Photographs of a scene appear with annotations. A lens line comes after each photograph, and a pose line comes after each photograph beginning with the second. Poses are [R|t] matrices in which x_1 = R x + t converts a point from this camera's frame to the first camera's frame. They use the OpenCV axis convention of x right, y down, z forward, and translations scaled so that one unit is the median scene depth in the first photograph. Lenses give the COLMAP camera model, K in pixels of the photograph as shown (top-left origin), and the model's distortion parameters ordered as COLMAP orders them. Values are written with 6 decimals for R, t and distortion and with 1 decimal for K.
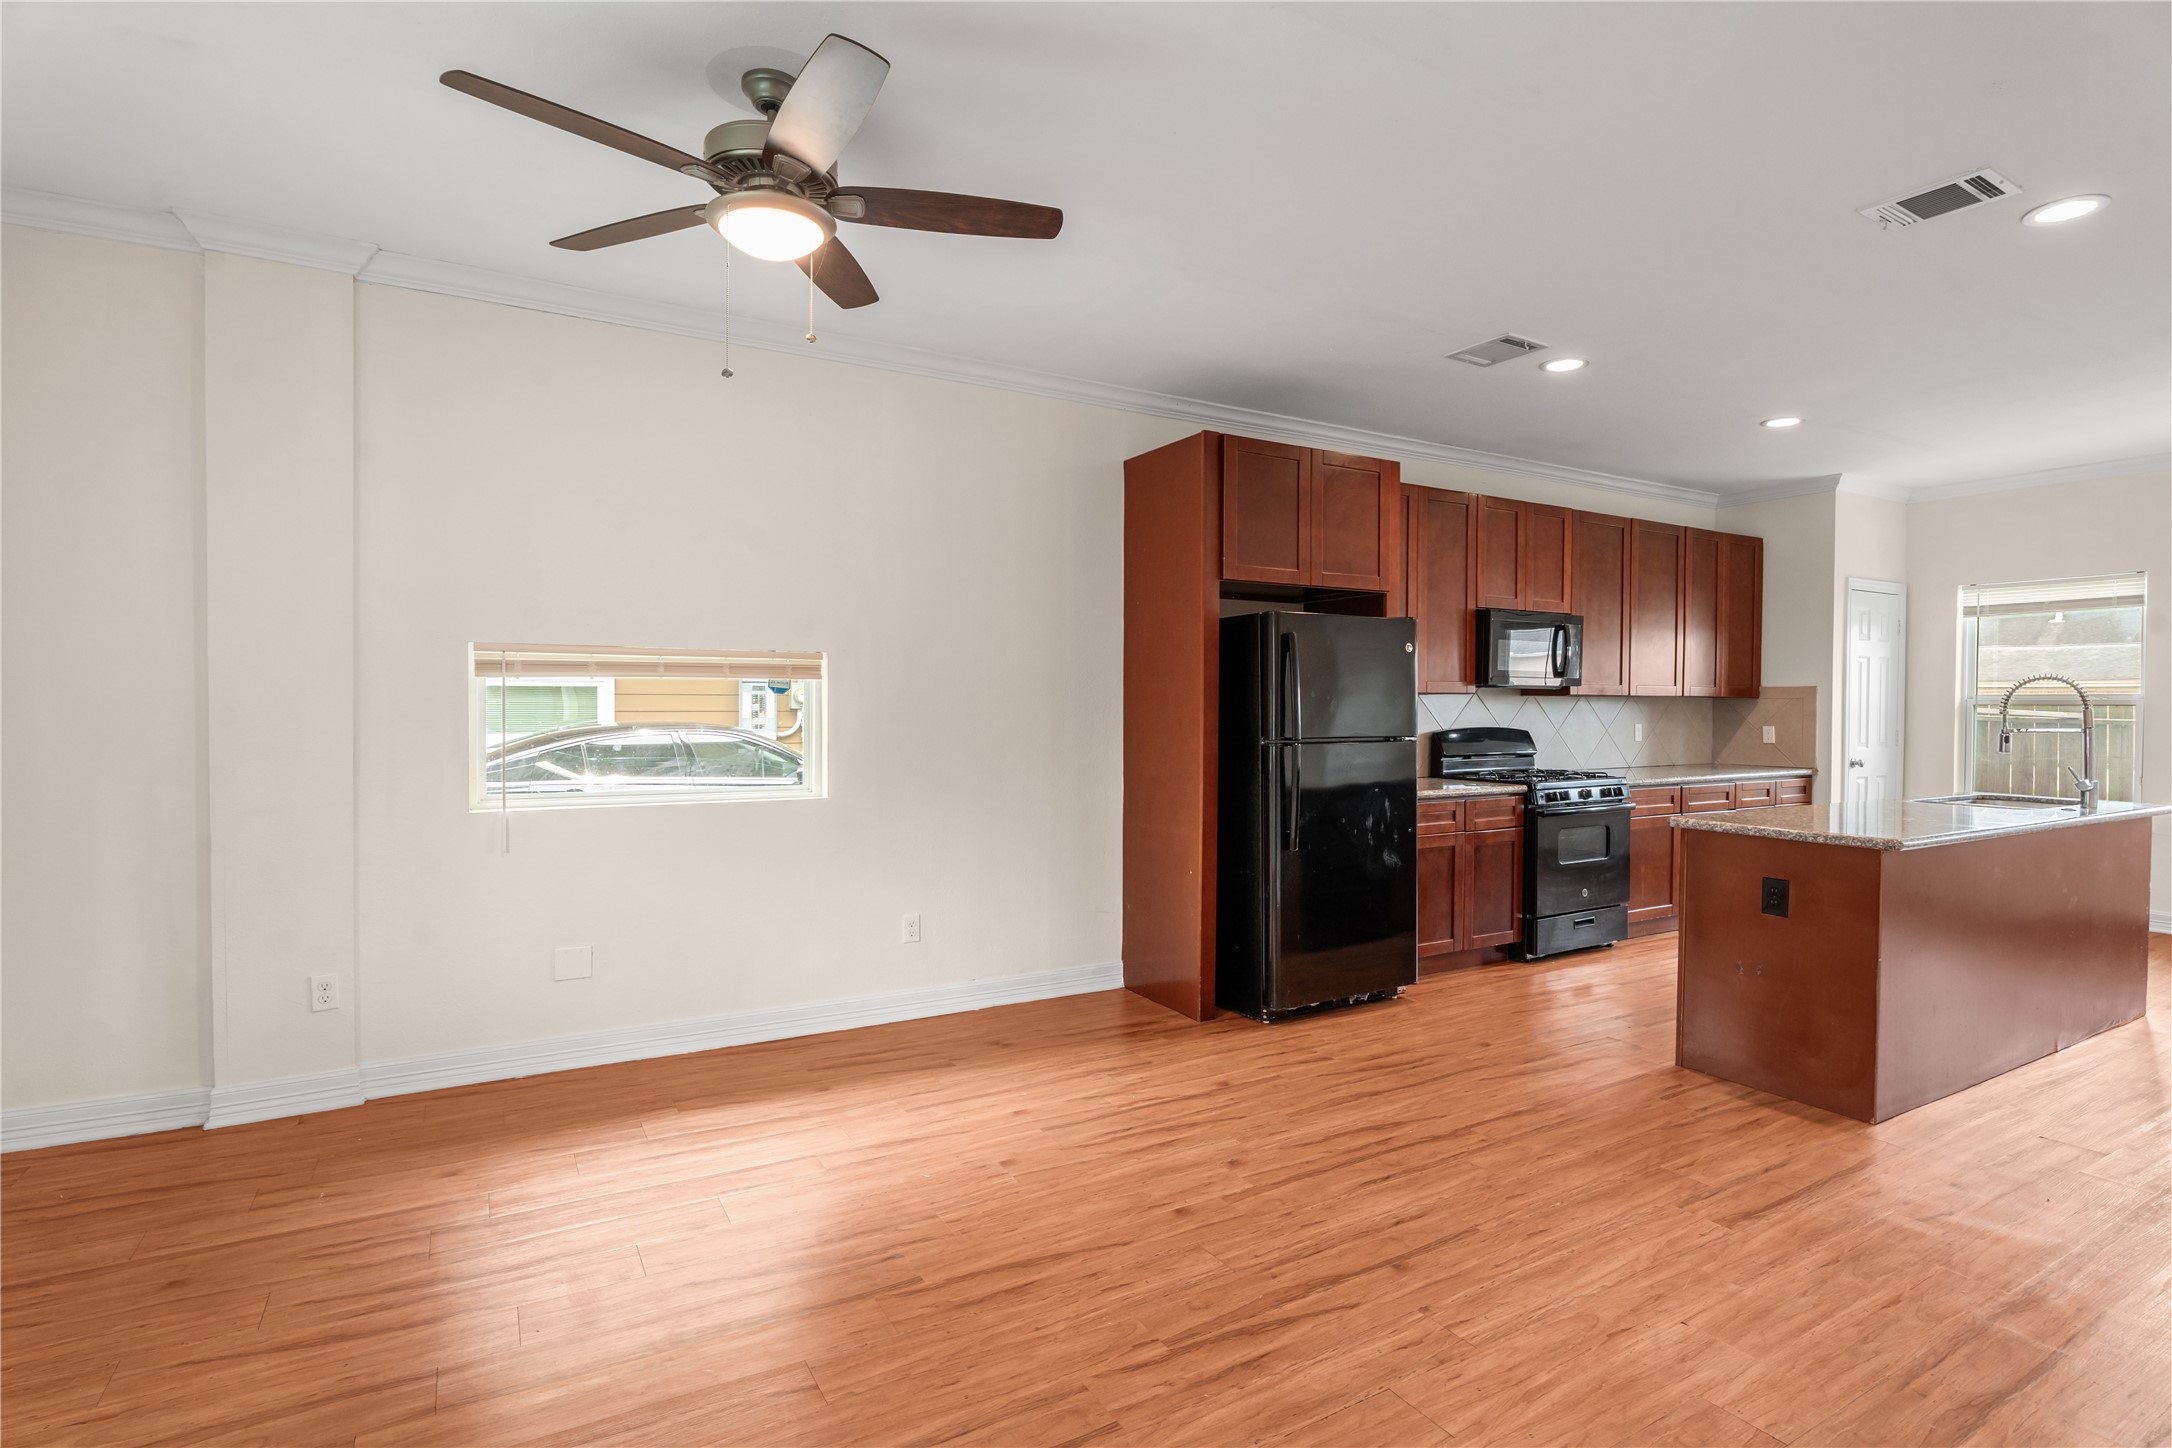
lens RADIAL K [[1007.6, 0, 1083.1], [0, 1007.6, 709.1], [0, 0, 1]] dist [-0.003711, -0.001691]
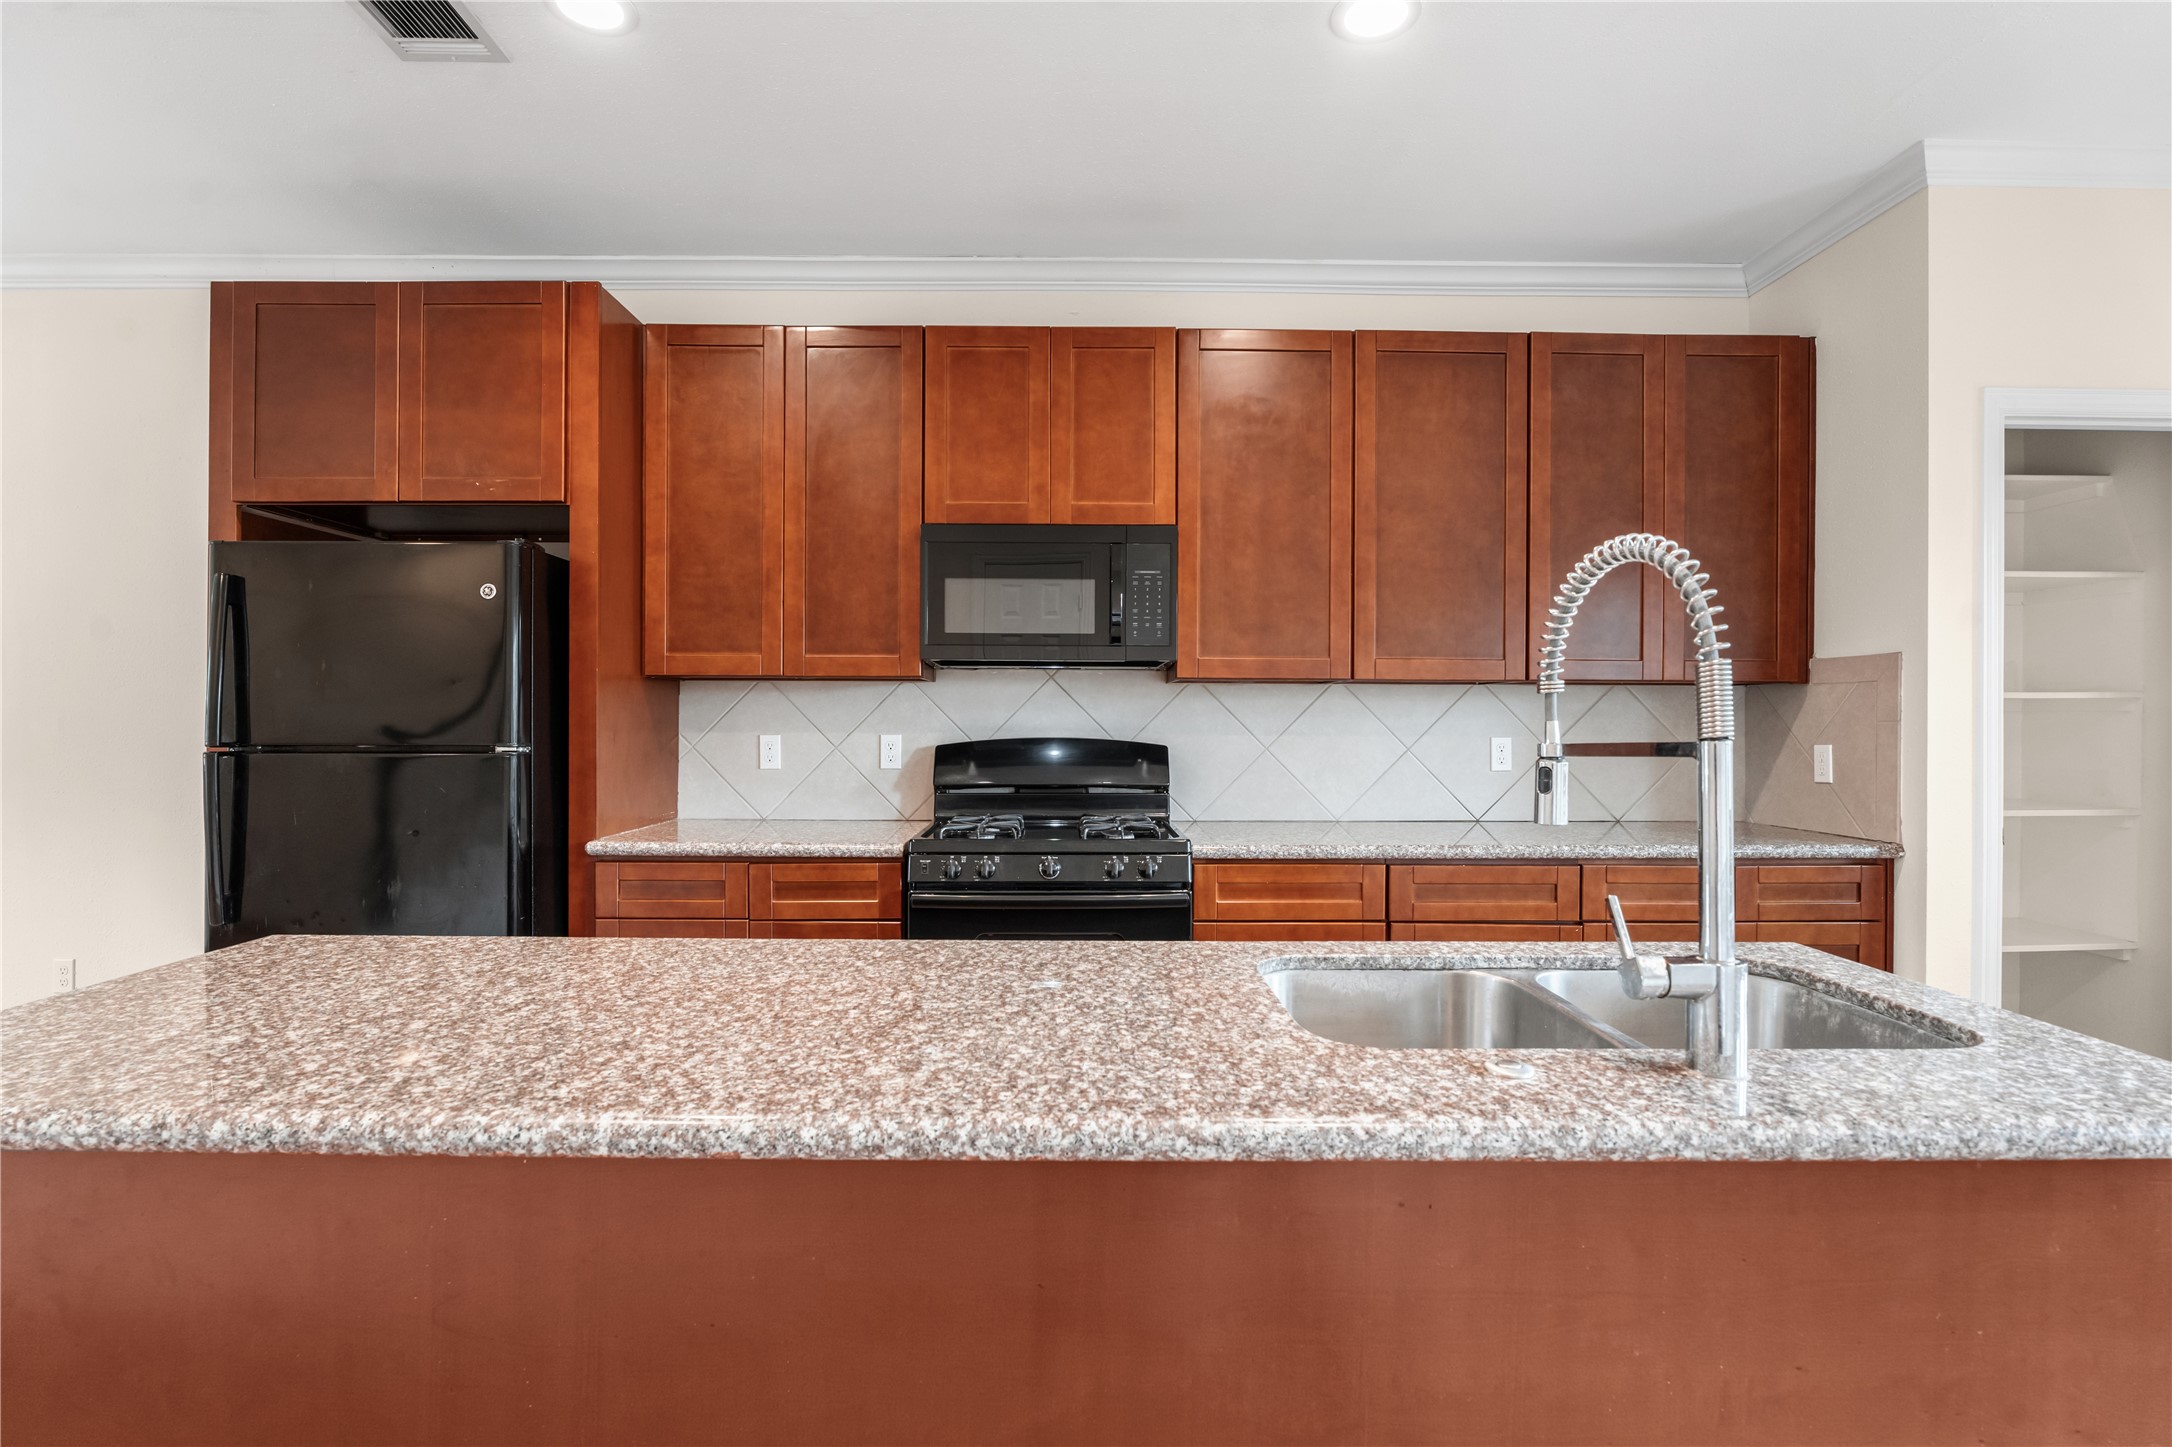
lens RADIAL K [[1044.2, 0, 1009.0], [0, 1044.2, 709.7], [0, 0, 1]] dist [-0.007208, 0.000142]
pose [[0.883616, -0.002194, -0.468207, 0.720639], [-0.004555, 0.999901, -0.013281, 0.011113], [0.468190, 0.013868, 0.883519, 0.515068]]
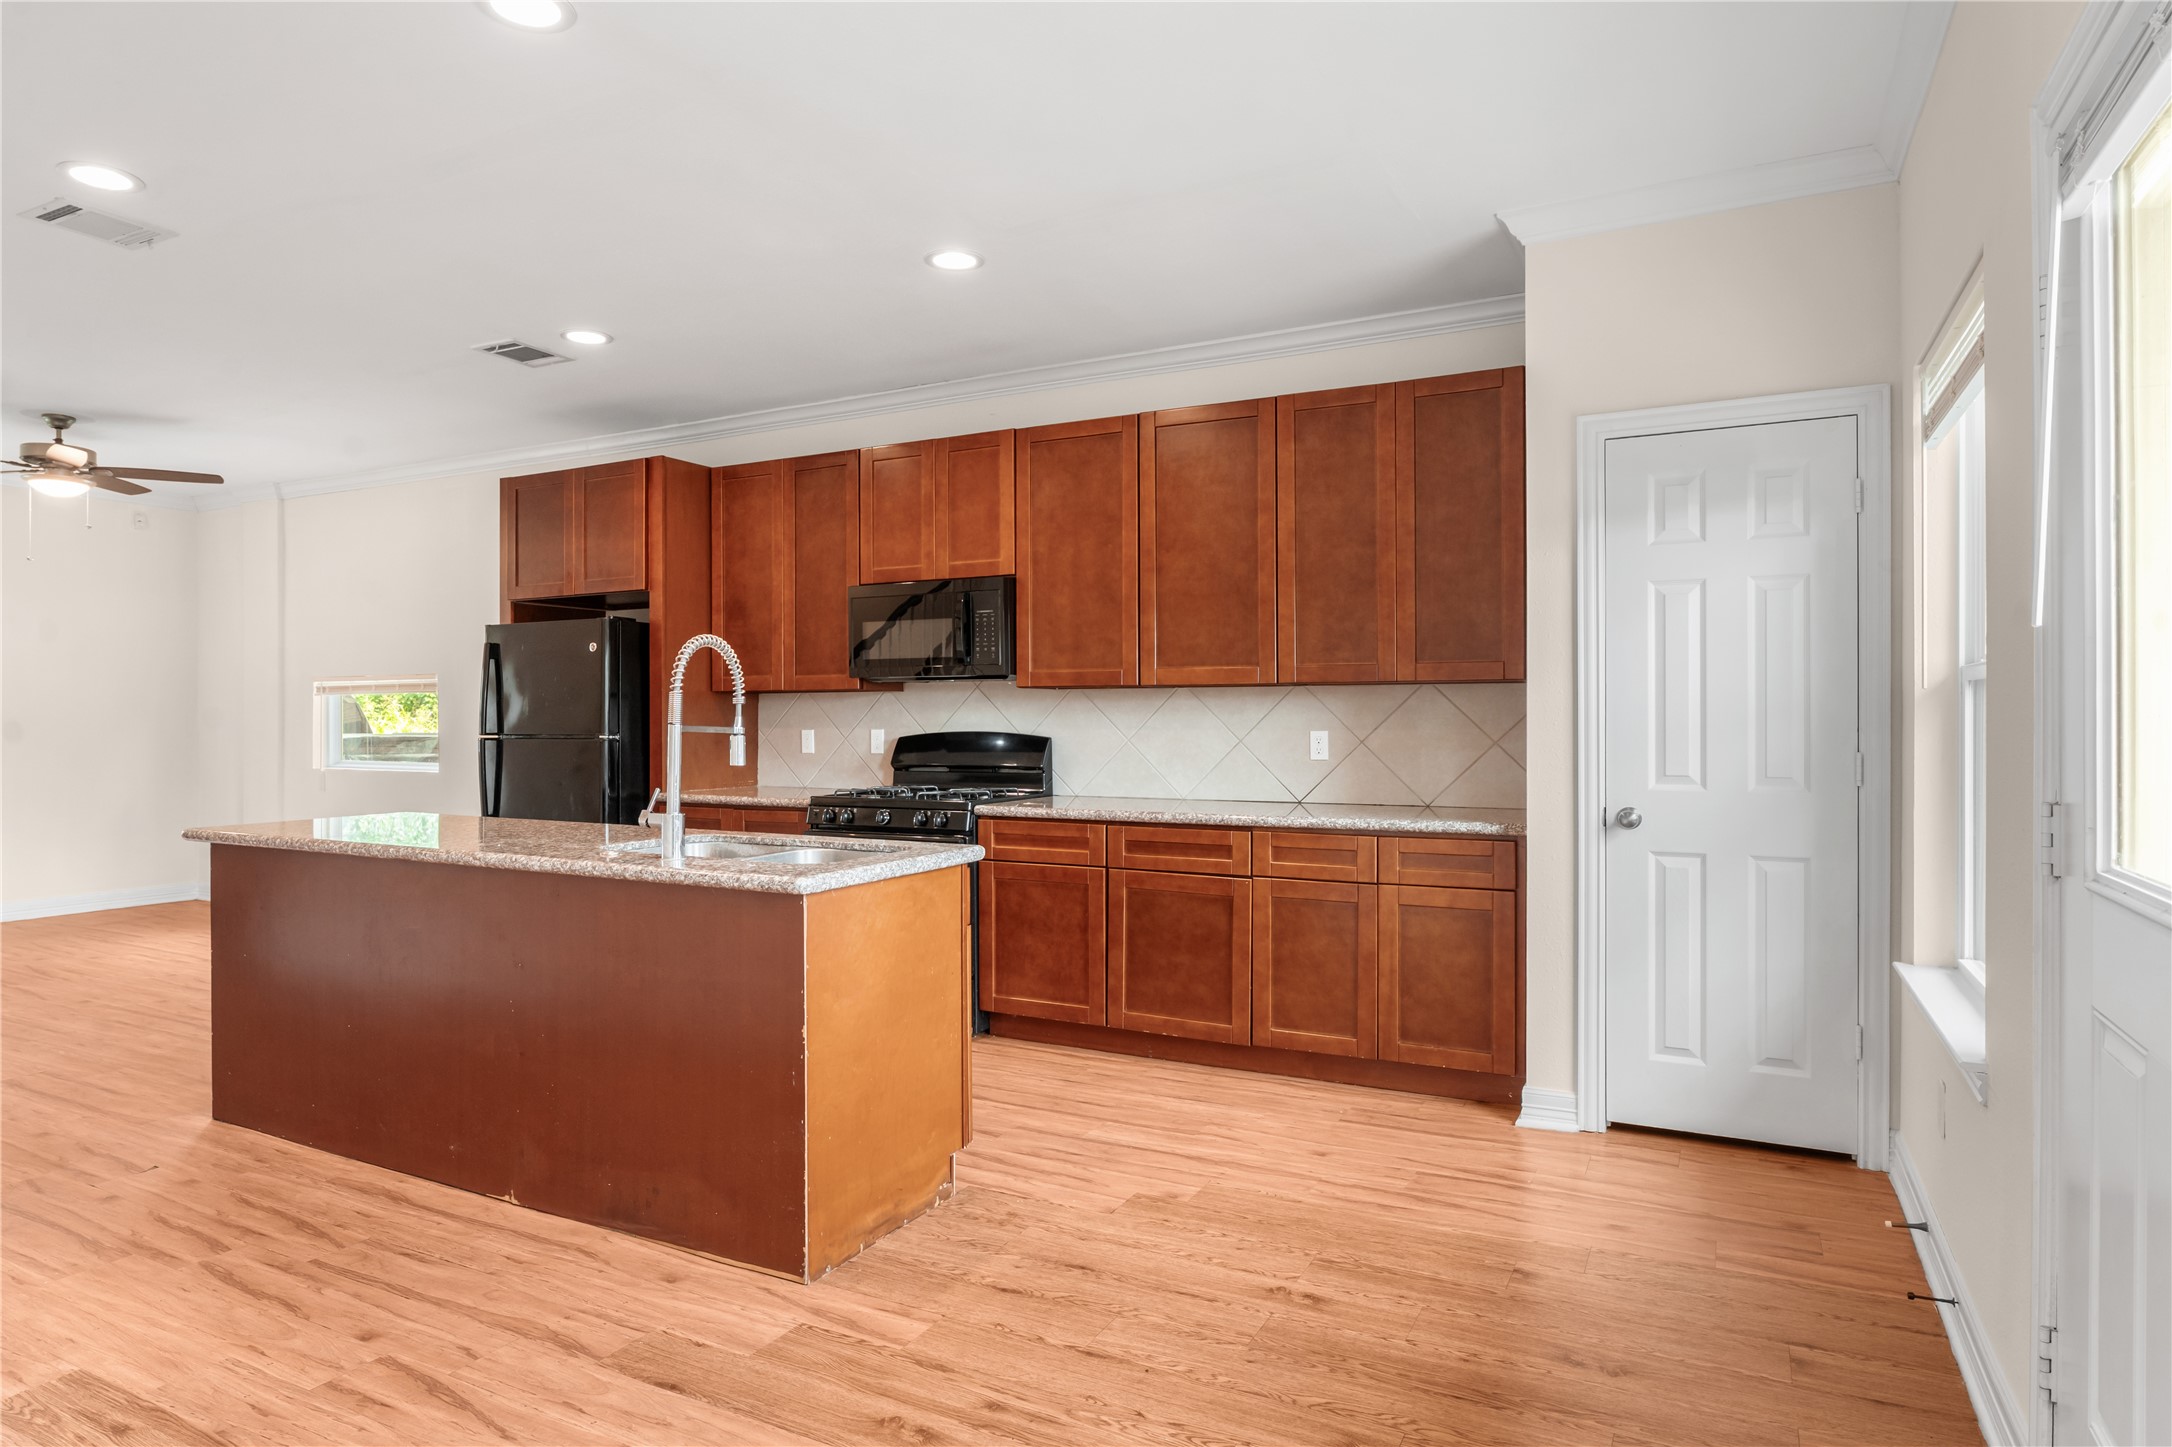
lens RADIAL K [[1119.0, 0, 991.0], [0, 1119.0, 712.0], [0, 0, 1]] dist [-0.012409, 0.000055]
pose [[0.573281, -0.008203, -0.819318, 1.224380], [-0.000677, 0.999945, -0.010485, 0.013207], [0.819358, 0.006565, 0.573244, 0.573449]]
